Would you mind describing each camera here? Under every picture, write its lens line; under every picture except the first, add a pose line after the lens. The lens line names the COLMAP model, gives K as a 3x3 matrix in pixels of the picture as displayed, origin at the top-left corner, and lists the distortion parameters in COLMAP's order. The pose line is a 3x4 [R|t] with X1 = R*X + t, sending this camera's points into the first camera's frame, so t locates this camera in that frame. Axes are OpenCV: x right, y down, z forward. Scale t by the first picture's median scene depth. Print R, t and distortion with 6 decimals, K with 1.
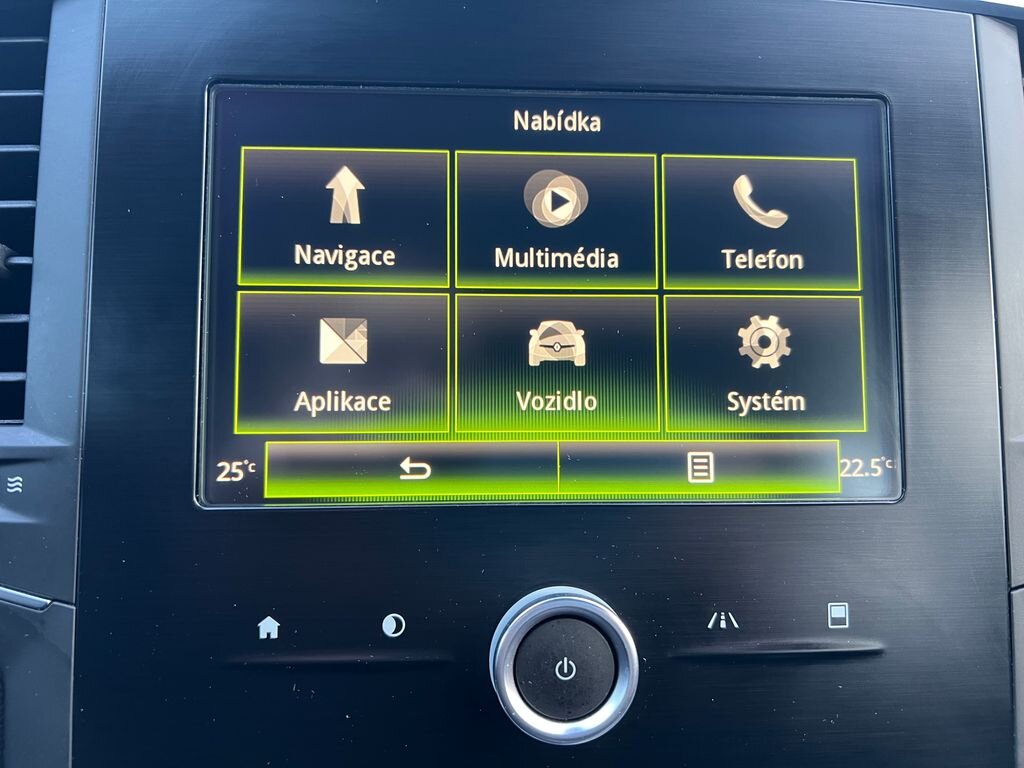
lens RADIAL K [[753.9, 0, 513.6], [0, 753.9, 393.0], [0, 0, 1]] dist [-0.004347, -0.025138]
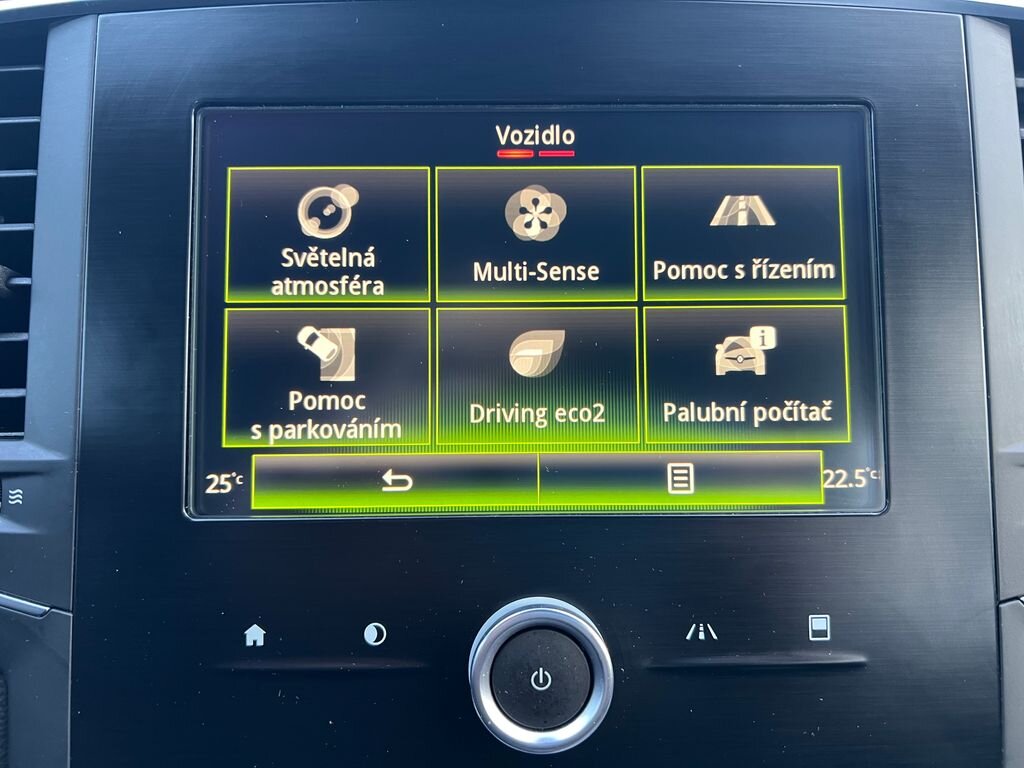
lens RADIAL K [[753.9, 0, 513.0], [0, 753.9, 393.5], [0, 0, 1]] dist [-0.004347, -0.025138]
pose [[0.998851, -0.006264, -0.047516, 0.075869], [0.006631, 0.999949, 0.007575, -0.024280], [0.047467, -0.007882, 0.998842, -0.011062]]
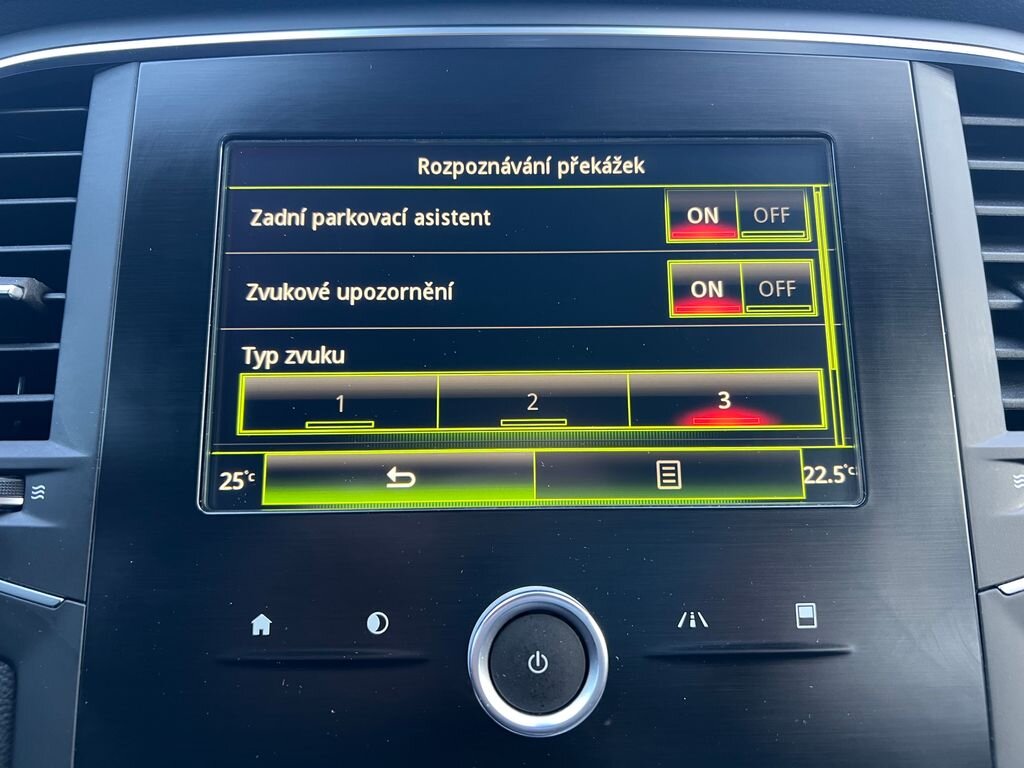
lens RADIAL K [[753.9, 0, 516.6], [0, 753.9, 391.3], [0, 0, 1]] dist [-0.004347, -0.025138]
pose [[0.998961, -0.015425, -0.042880, 0.083552], [0.010636, 0.993903, -0.109743, 0.098557], [0.044311, 0.109173, 0.993035, -0.077502]]
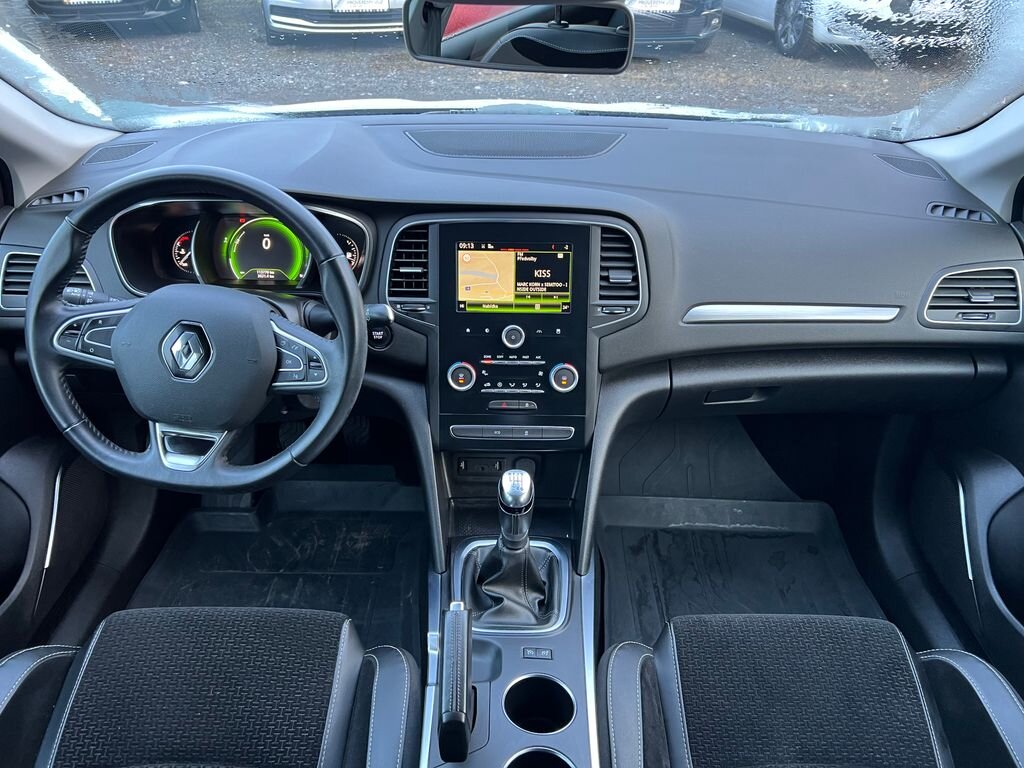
lens RADIAL K [[753.9, 0, 508.1], [0, 753.9, 382.3], [0, 0, 1]] dist [-0.004347, -0.025138]
pose [[0.997310, 0.032729, -0.065593, 0.439411], [-0.015021, 0.967051, 0.254140, -0.870183], [0.071750, -0.252471, 0.964941, -5.121460]]
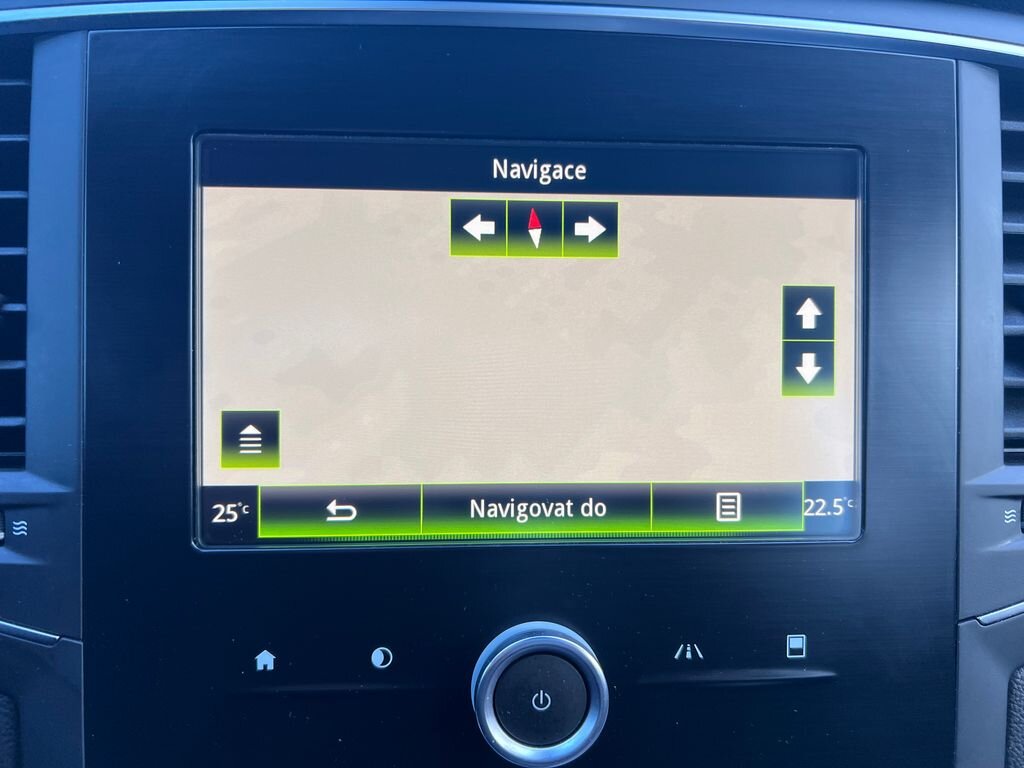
lens RADIAL K [[753.9, 0, 512.4], [0, 753.9, 393.1], [0, 0, 1]] dist [-0.004347, -0.025138]
pose [[0.999922, 0.005945, 0.010977, 0.012082], [-0.006837, 0.996514, 0.083147, -0.151405], [-0.010444, -0.083216, 0.996477, -0.037359]]
